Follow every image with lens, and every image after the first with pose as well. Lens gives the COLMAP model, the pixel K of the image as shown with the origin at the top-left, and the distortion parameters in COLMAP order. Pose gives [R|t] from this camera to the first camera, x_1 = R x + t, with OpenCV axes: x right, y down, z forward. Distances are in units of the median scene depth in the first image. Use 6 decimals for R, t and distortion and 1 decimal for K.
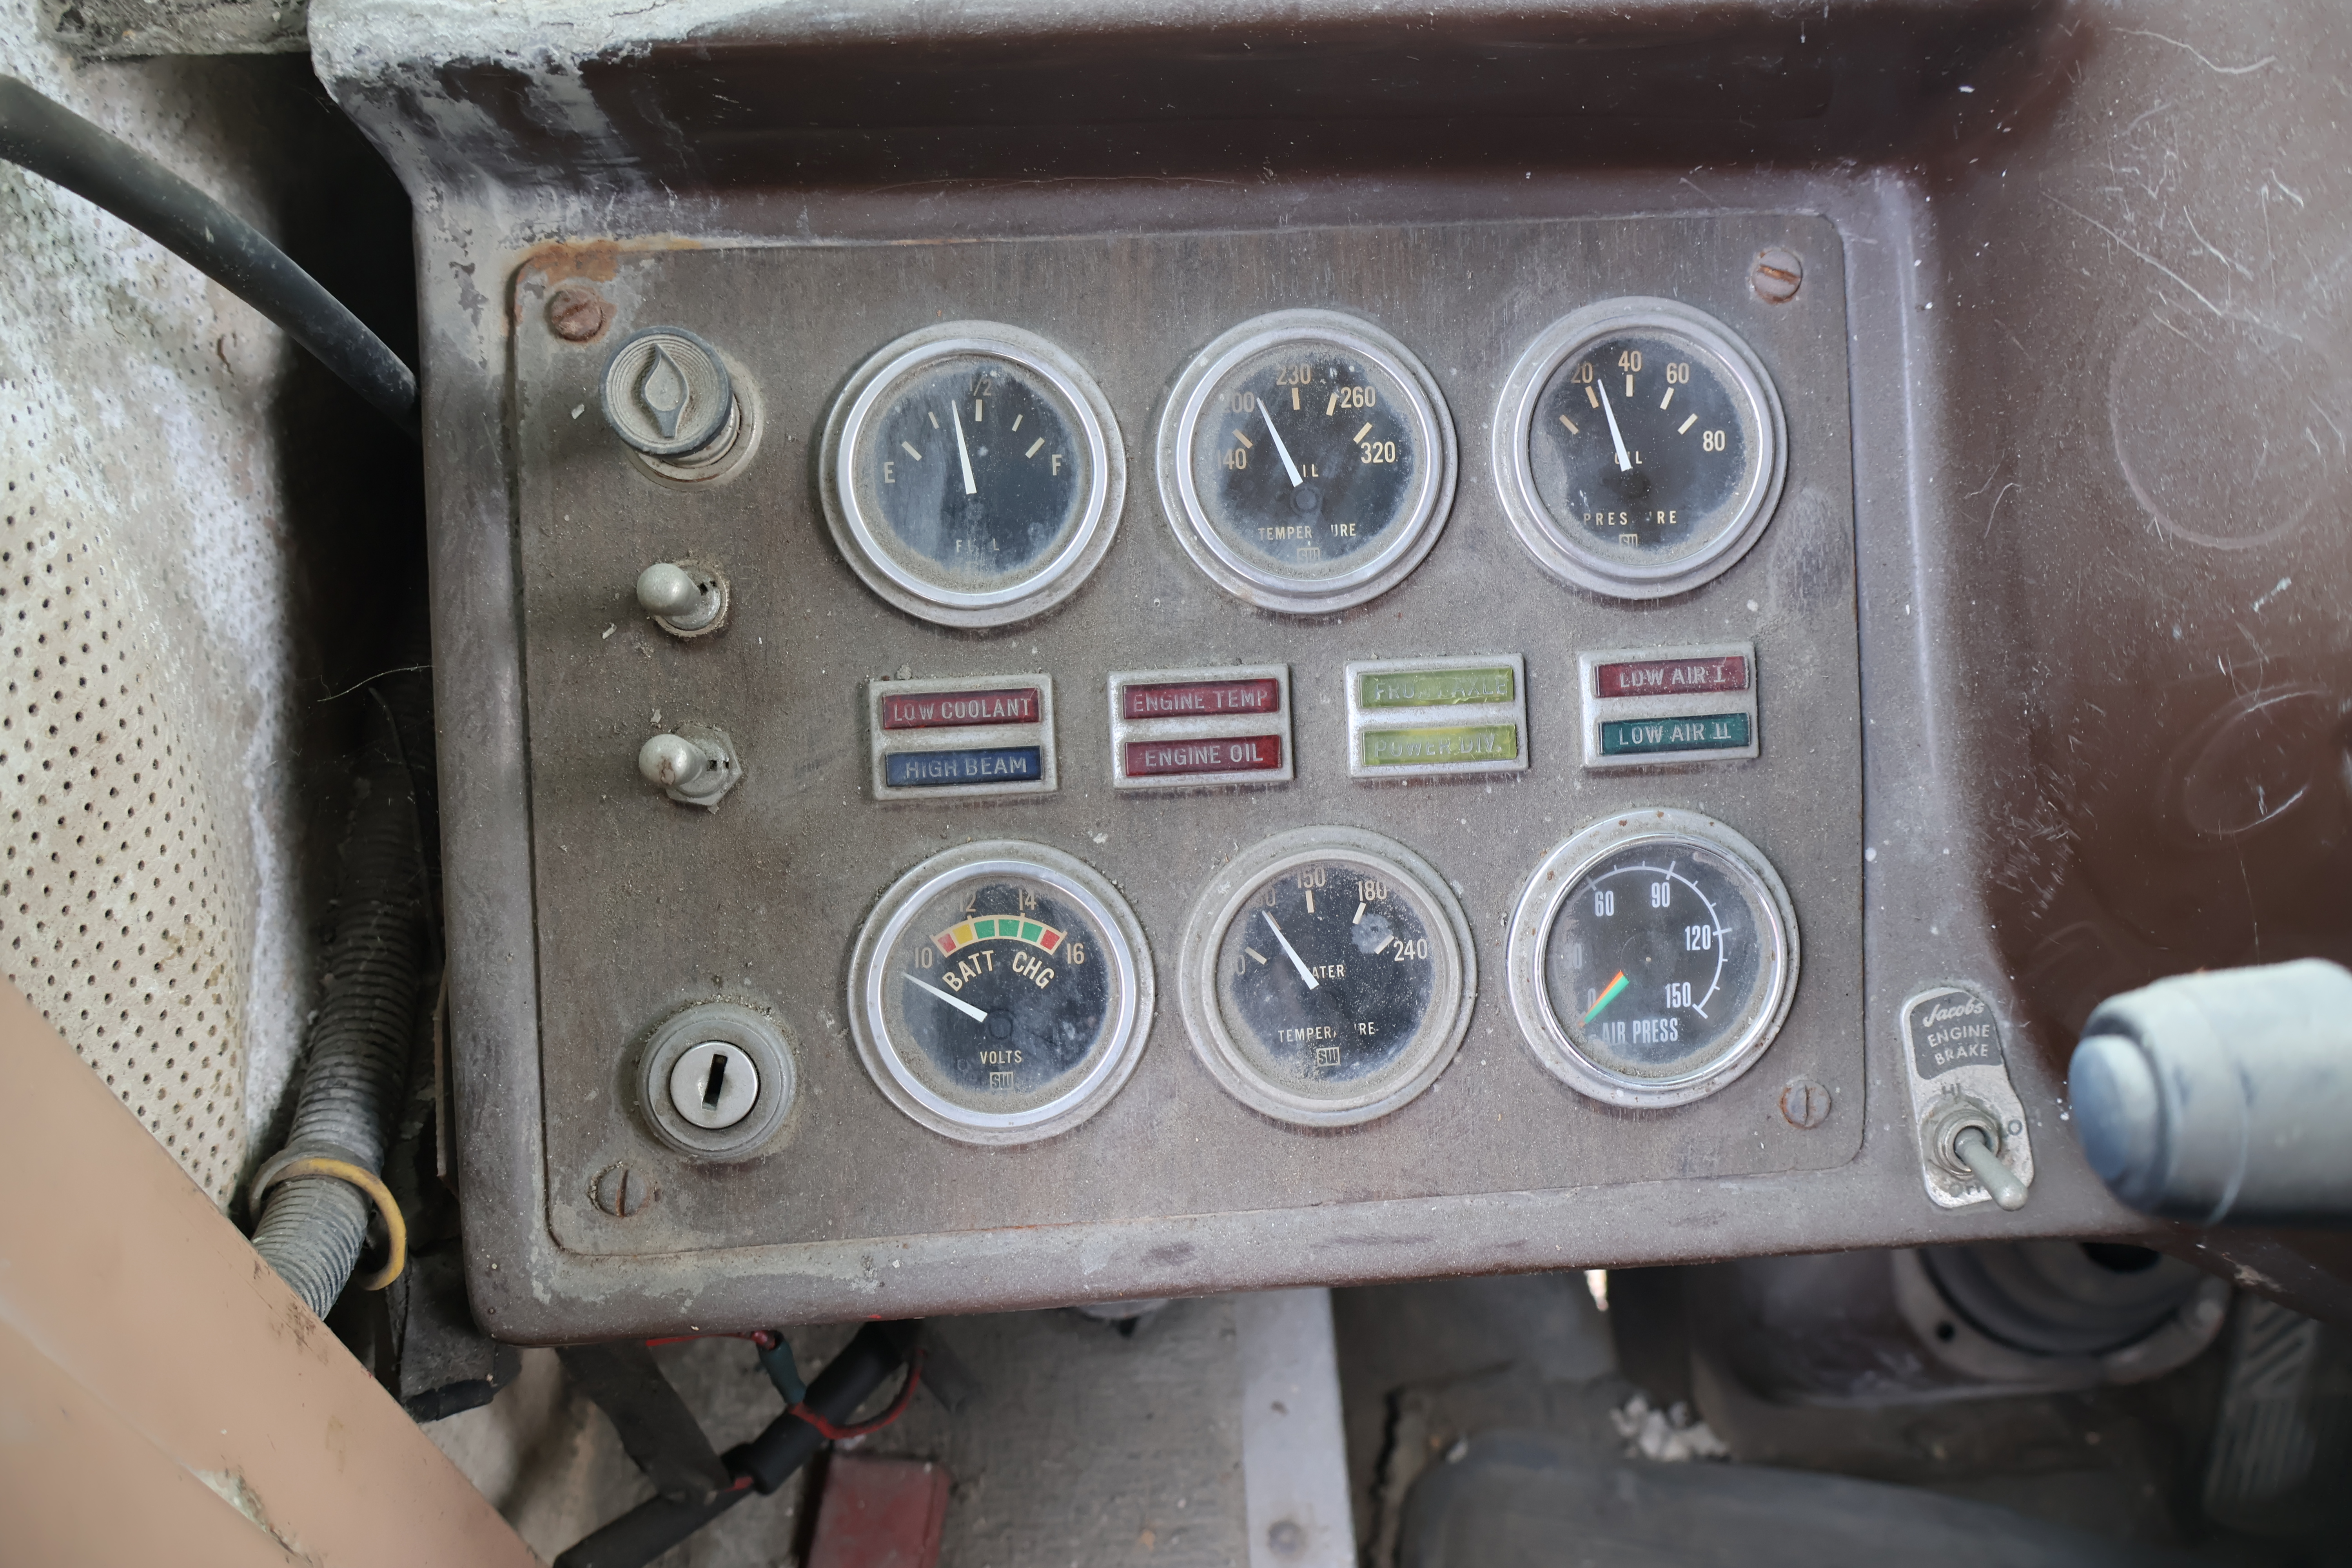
lens RADIAL K [[1958.2, 0, 1178.1], [0, 1958.2, 790.6], [0, 0, 1]] dist [-0.009260, 0.002560]
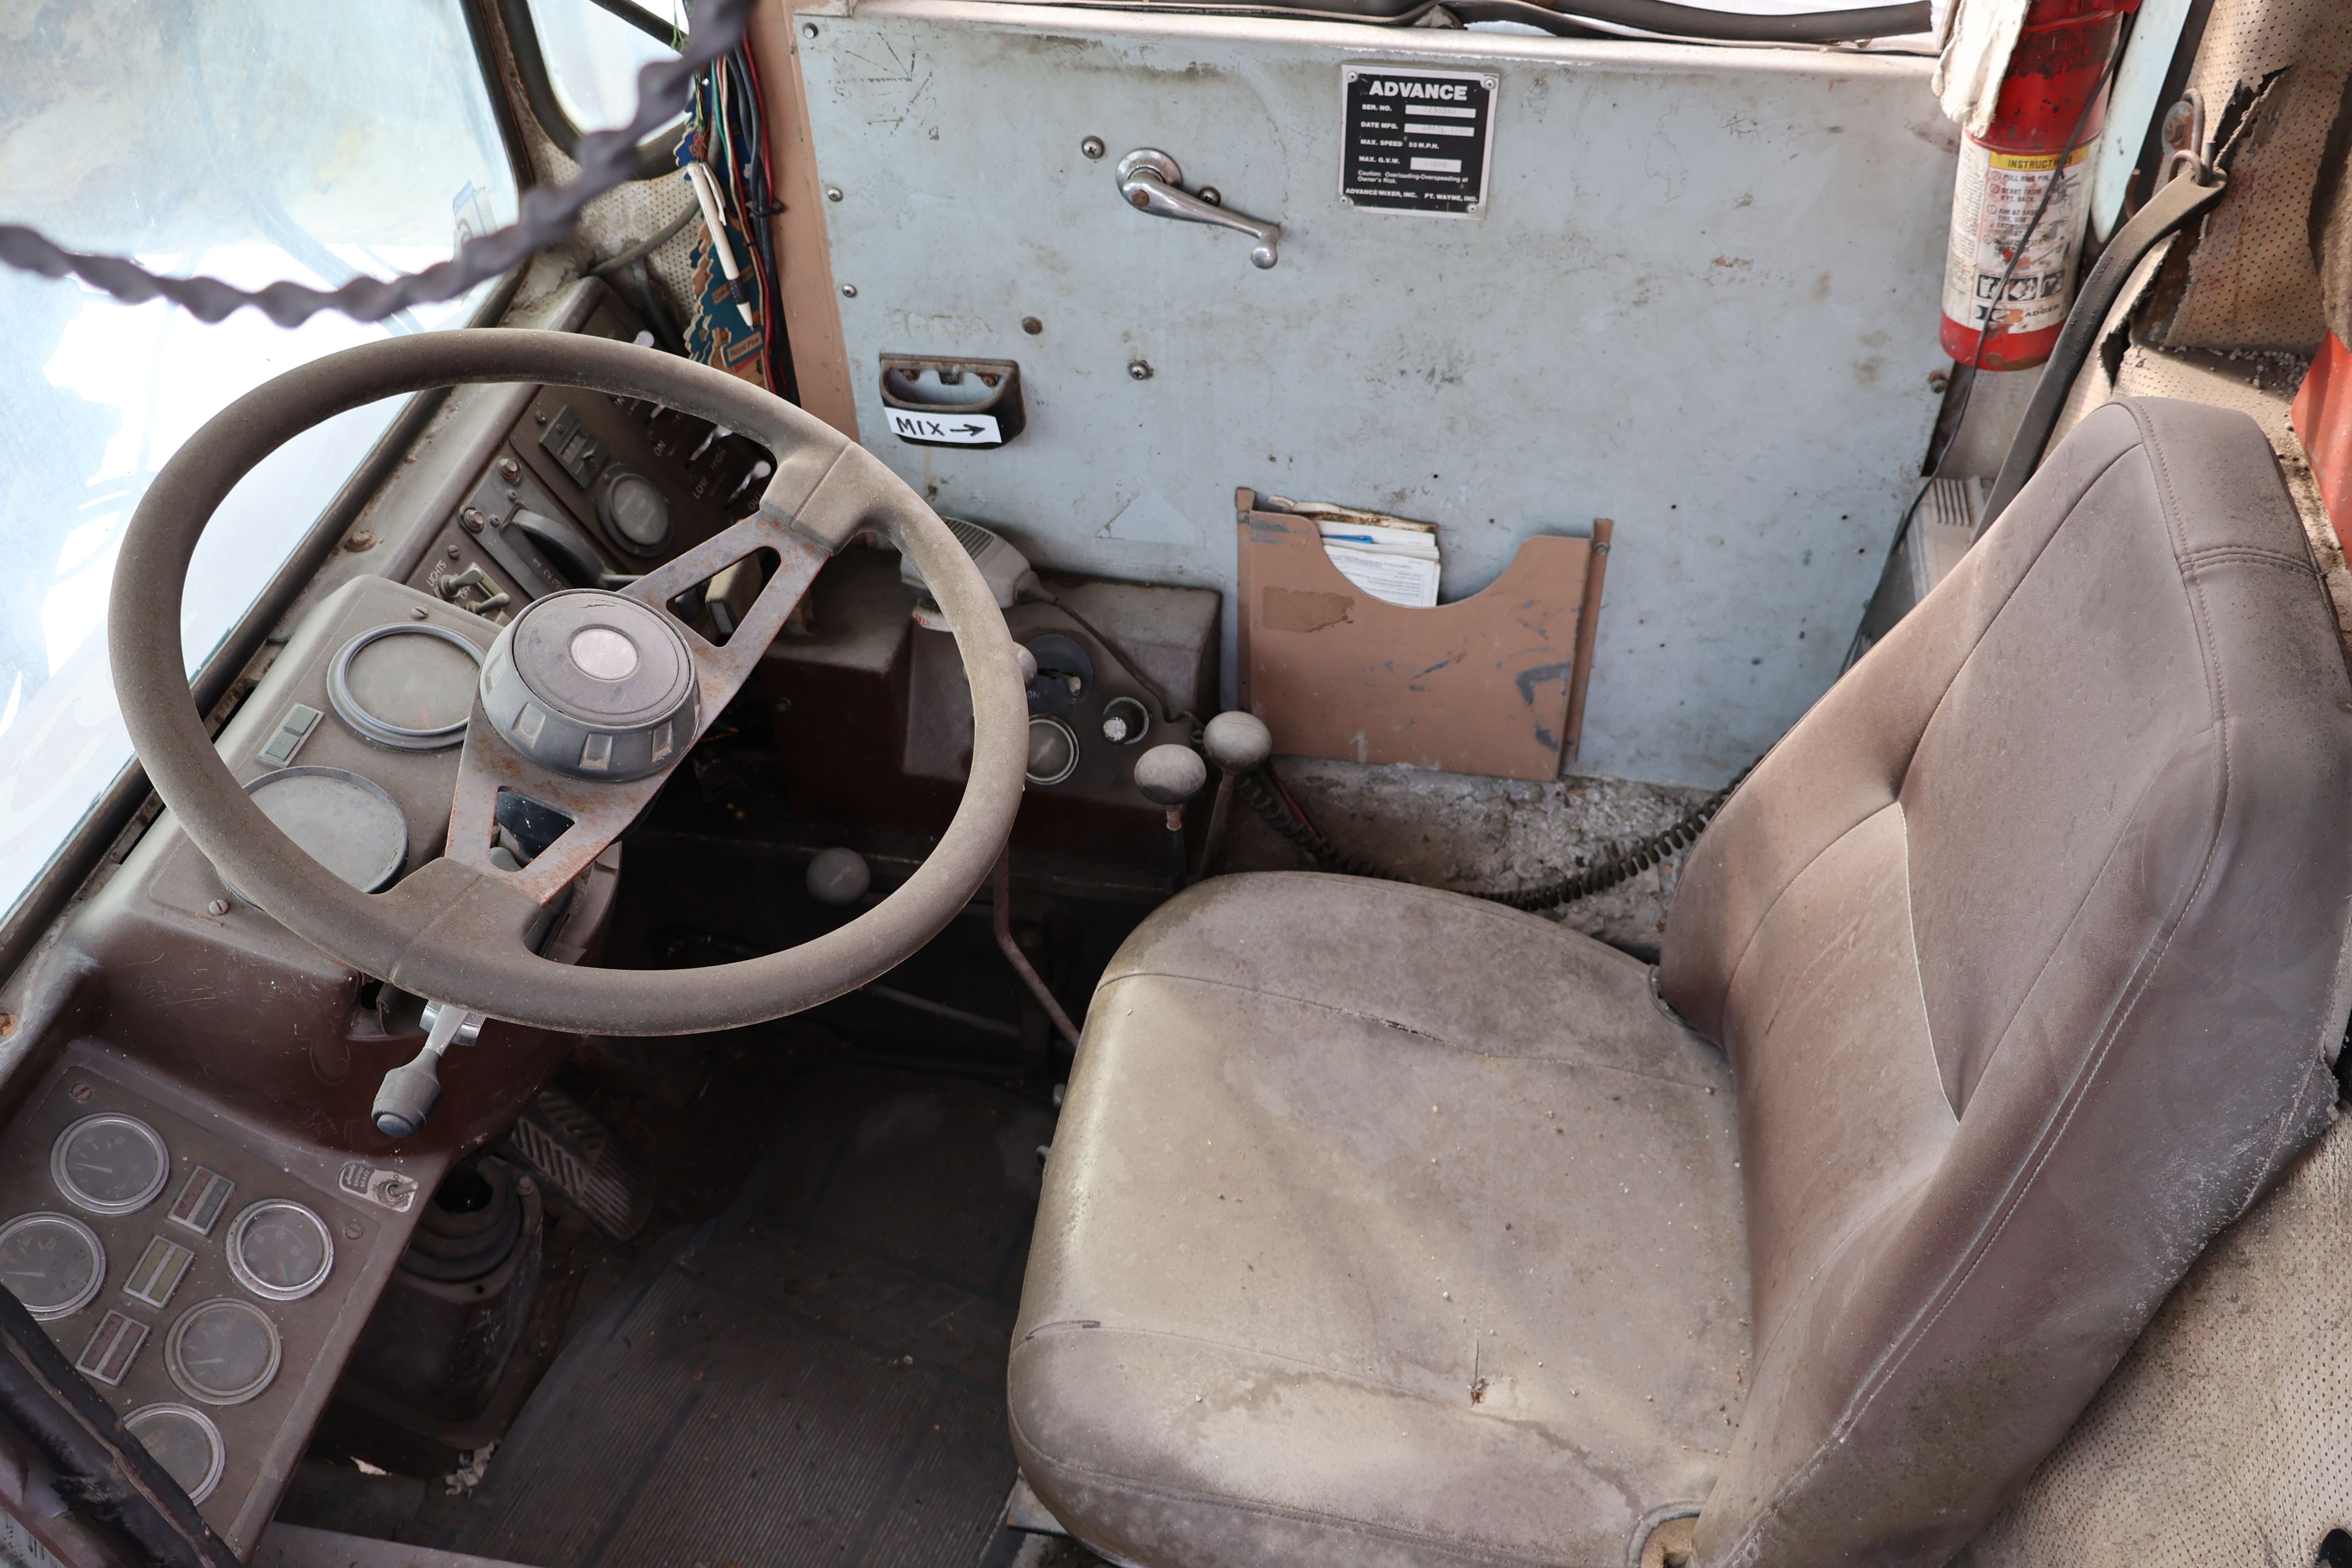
lens RADIAL K [[1958.2, 0, 1180.4], [0, 1958.2, 783.1], [0, 0, 1]] dist [-0.009260, 0.002560]
pose [[0.206408, -0.675539, 0.707844, -1.025921], [0.778419, 0.551683, 0.299517, -0.118431], [-0.592841, 0.489176, 0.639724, -1.897362]]
